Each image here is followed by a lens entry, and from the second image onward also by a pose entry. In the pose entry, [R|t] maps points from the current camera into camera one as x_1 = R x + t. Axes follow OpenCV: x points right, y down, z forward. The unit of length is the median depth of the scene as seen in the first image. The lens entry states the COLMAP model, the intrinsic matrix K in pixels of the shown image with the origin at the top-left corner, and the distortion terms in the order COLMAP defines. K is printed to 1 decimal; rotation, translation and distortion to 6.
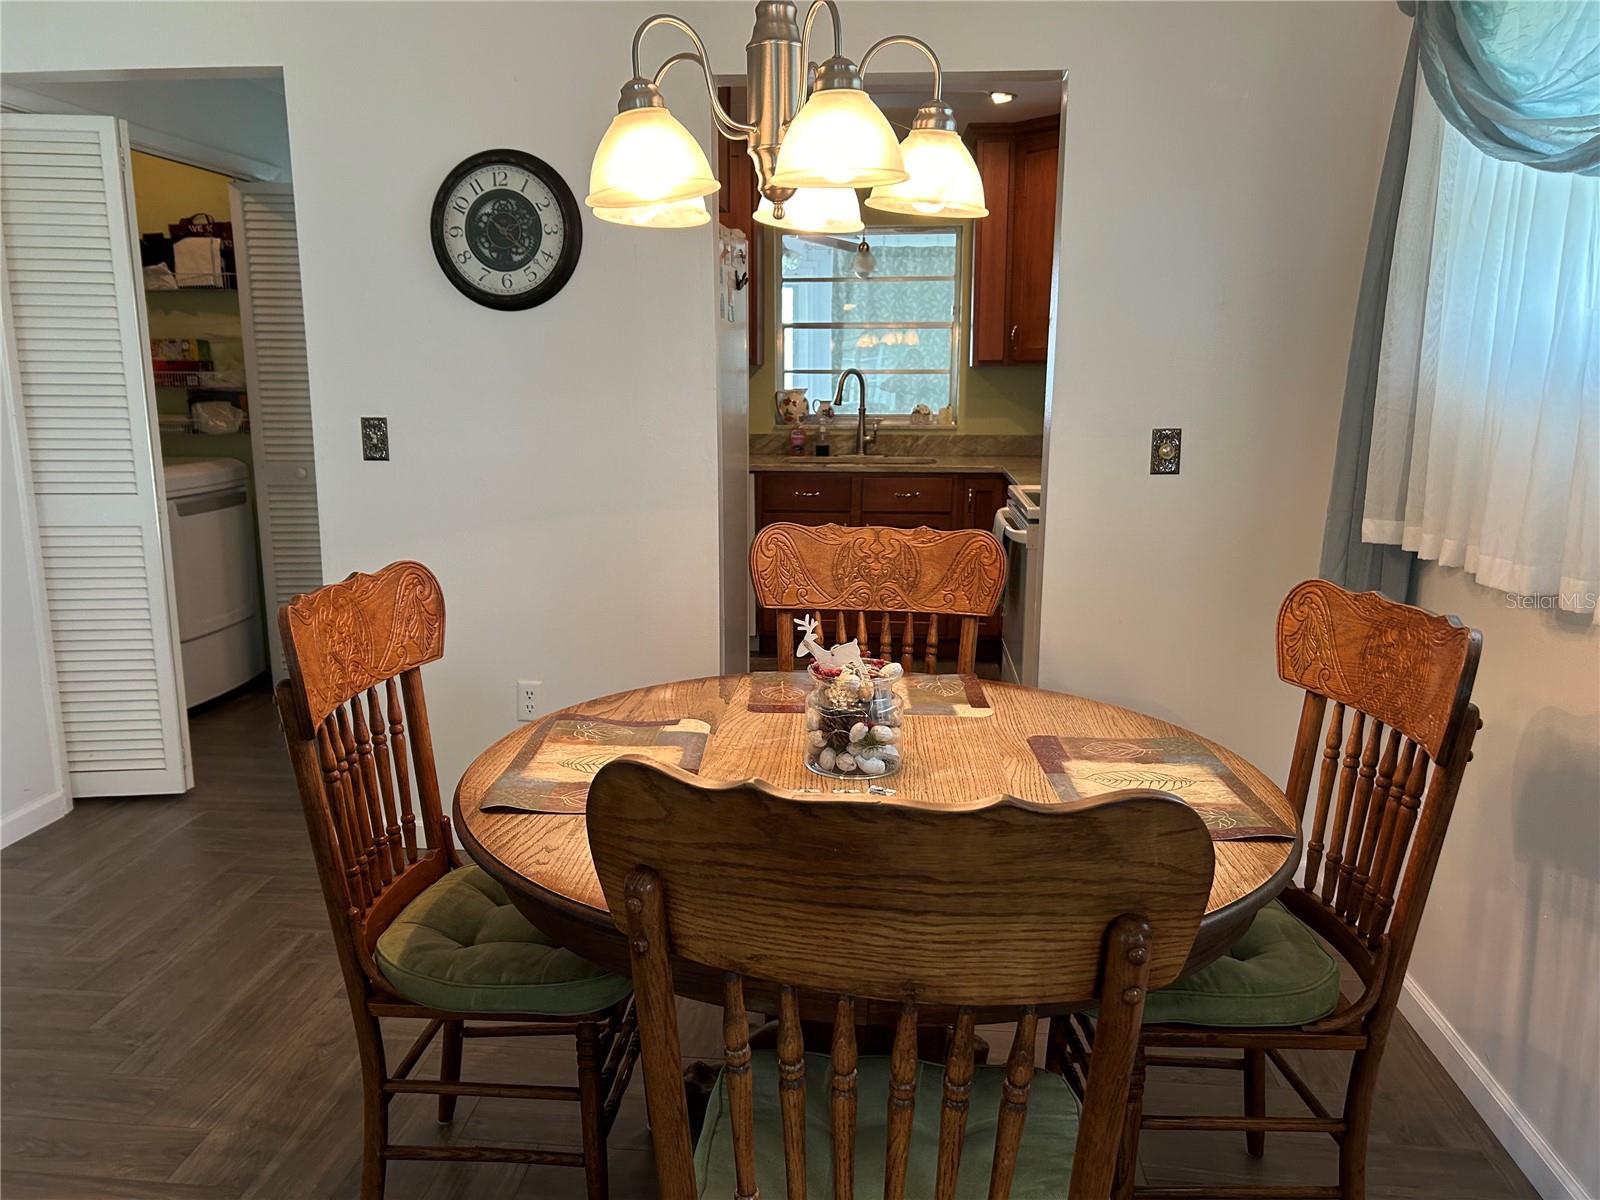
lens RADIAL K [[1206.2, 0, 784.5], [0, 1206.2, 610.3], [0, 0, 1]] dist [0.075569, -0.102236]
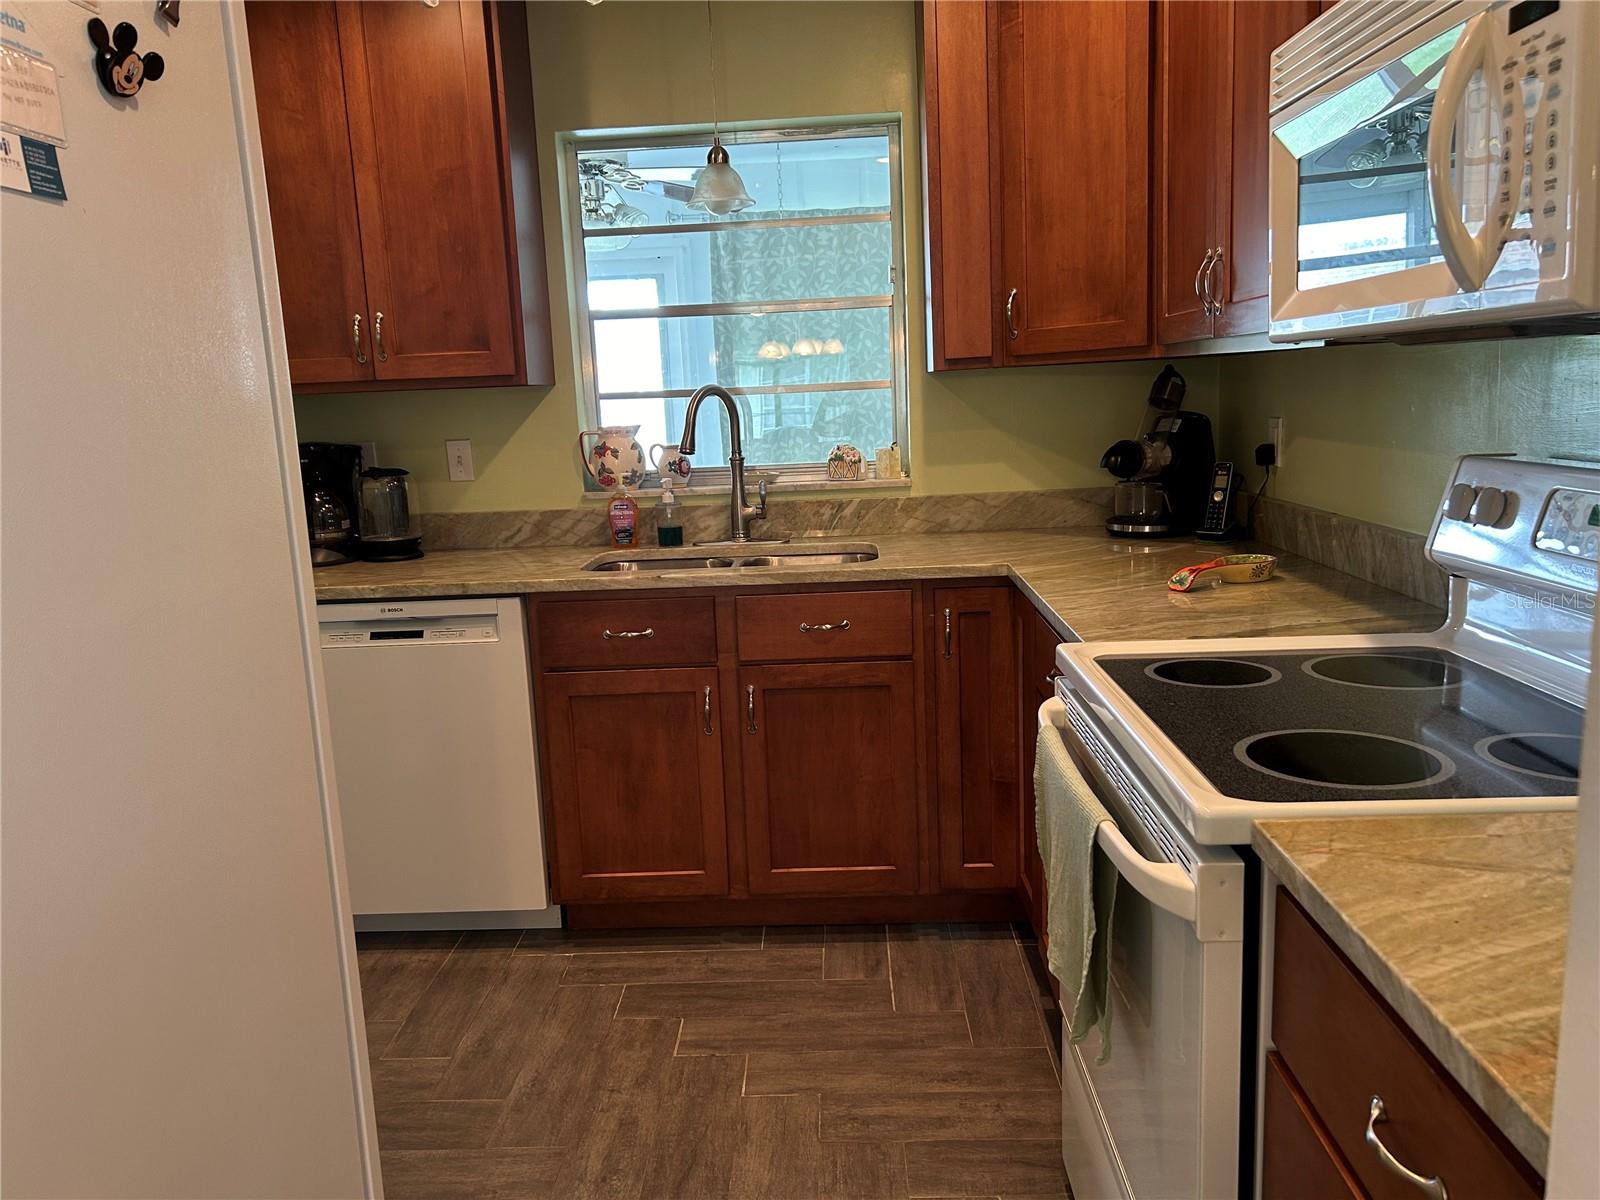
lens RADIAL K [[1206.2, 0, 793.3], [0, 1206.2, 608.4], [0, 0, 1]] dist [0.075569, -0.102236]
pose [[0.997288, -0.053462, 0.050586, 0.058092], [0.054697, 0.998230, -0.023348, -0.084227], [-0.049248, 0.026051, 0.998447, 0.453764]]
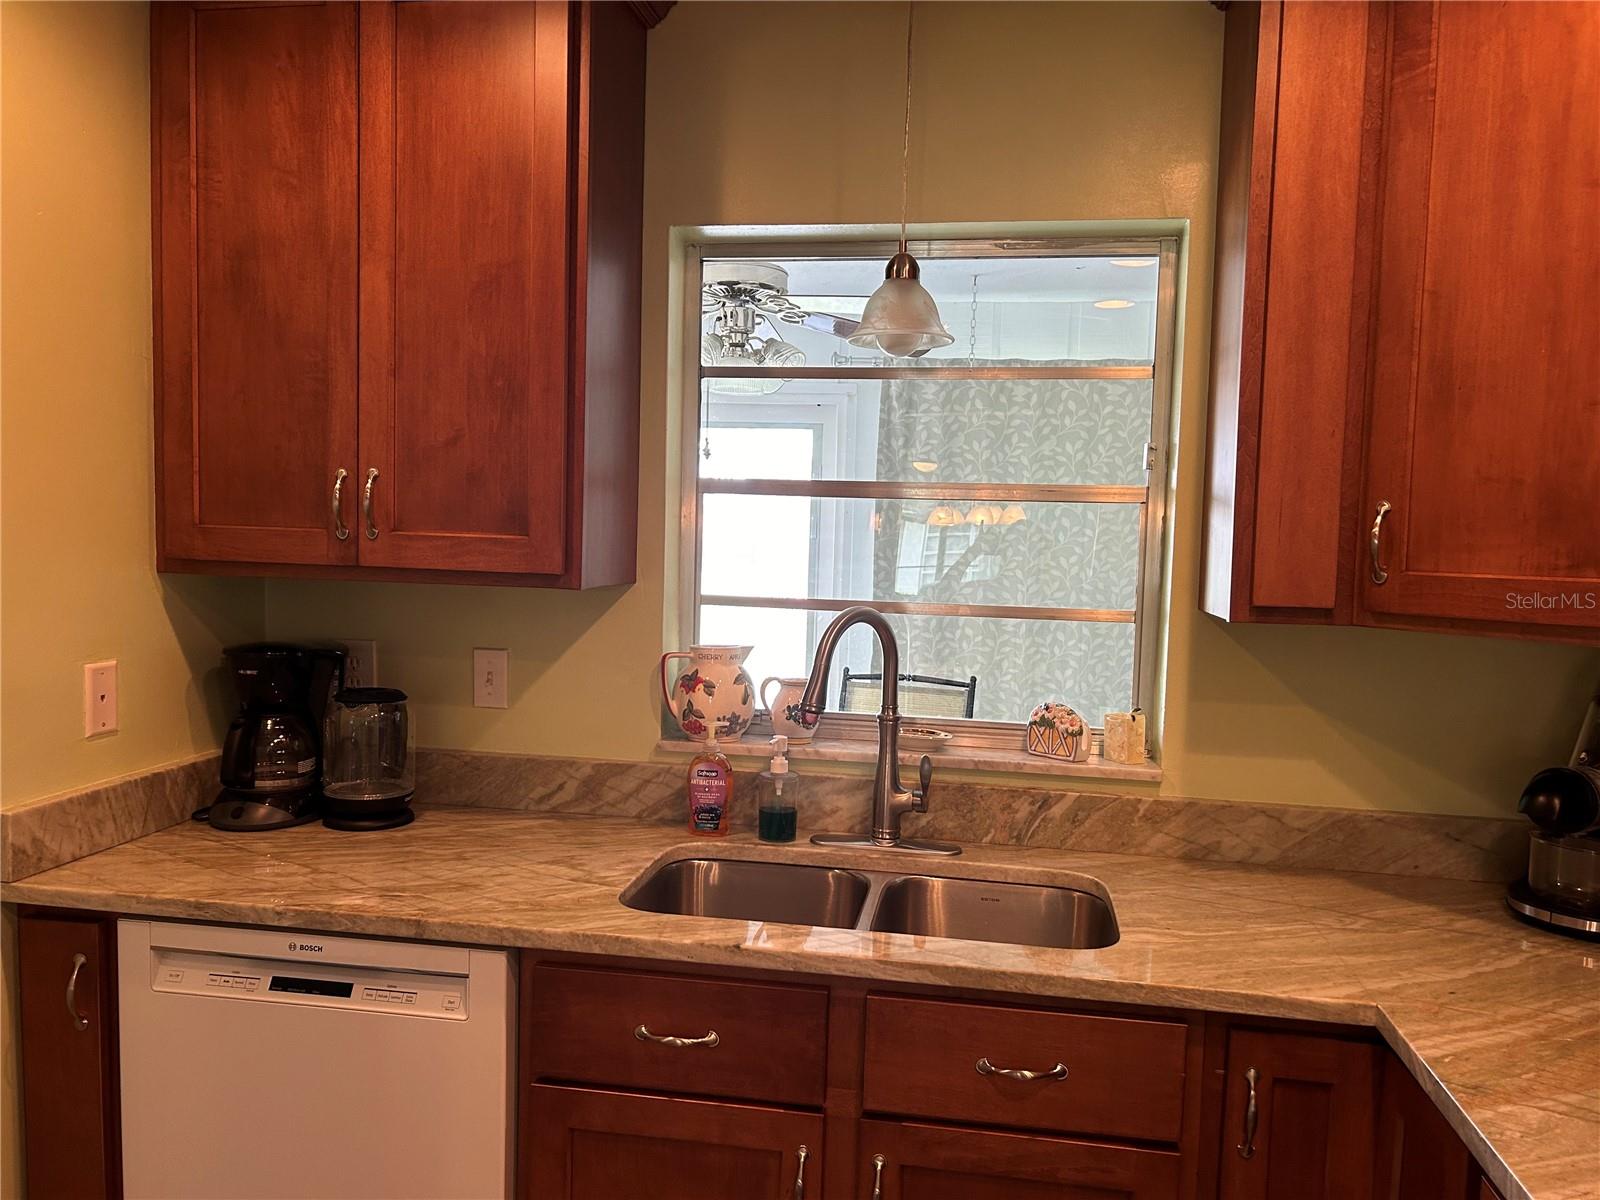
lens RADIAL K [[1206.2, 0, 795.1], [0, 1206.2, 608.1], [0, 0, 1]] dist [0.075569, -0.102236]
pose [[0.997071, 0.035576, -0.067702, 0.058947], [-0.044548, 0.989707, -0.136000, -0.147837], [0.062167, 0.138618, 0.988393, 0.640673]]
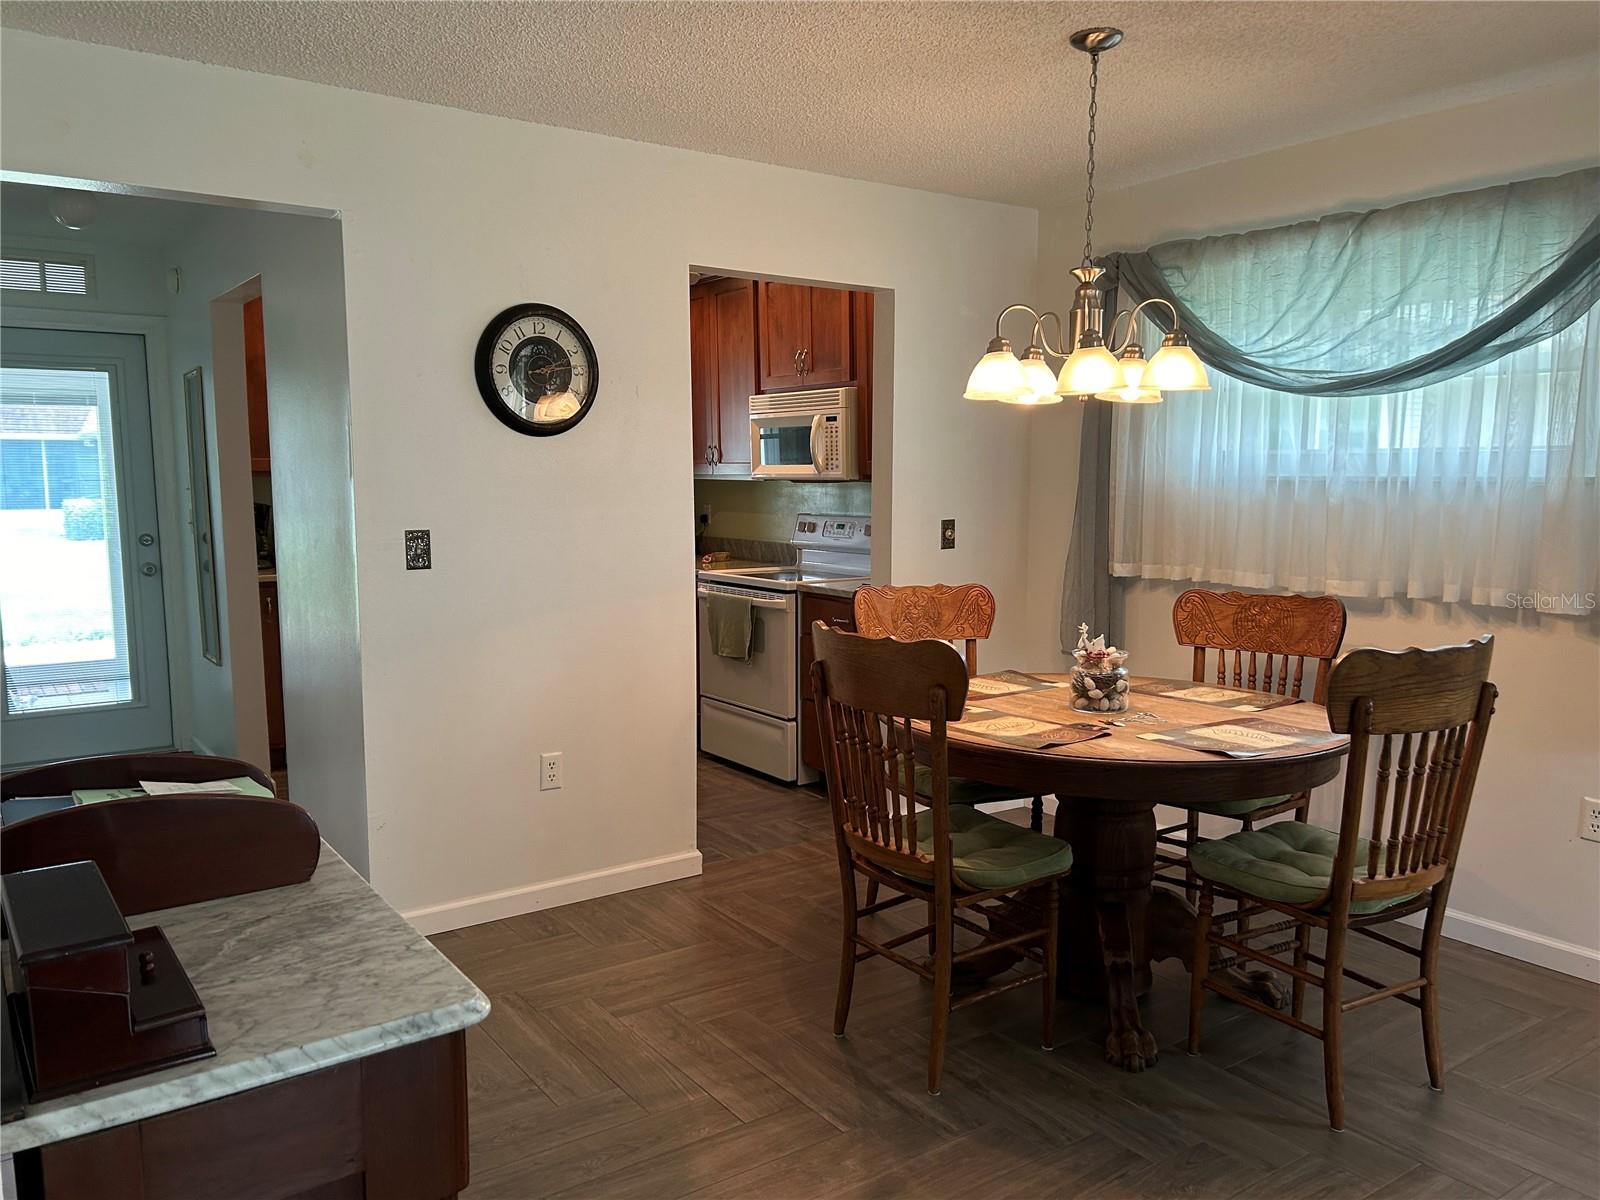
lens RADIAL K [[1206.2, 0, 808.2], [0, 1206.2, 615.5], [0, 0, 1]] dist [0.075569, -0.102236]
pose [[0.743086, -0.079649, 0.664439, -0.439856], [0.131259, 0.990953, -0.028006, -0.003774], [-0.656197, 0.108024, 0.746817, -0.015935]]
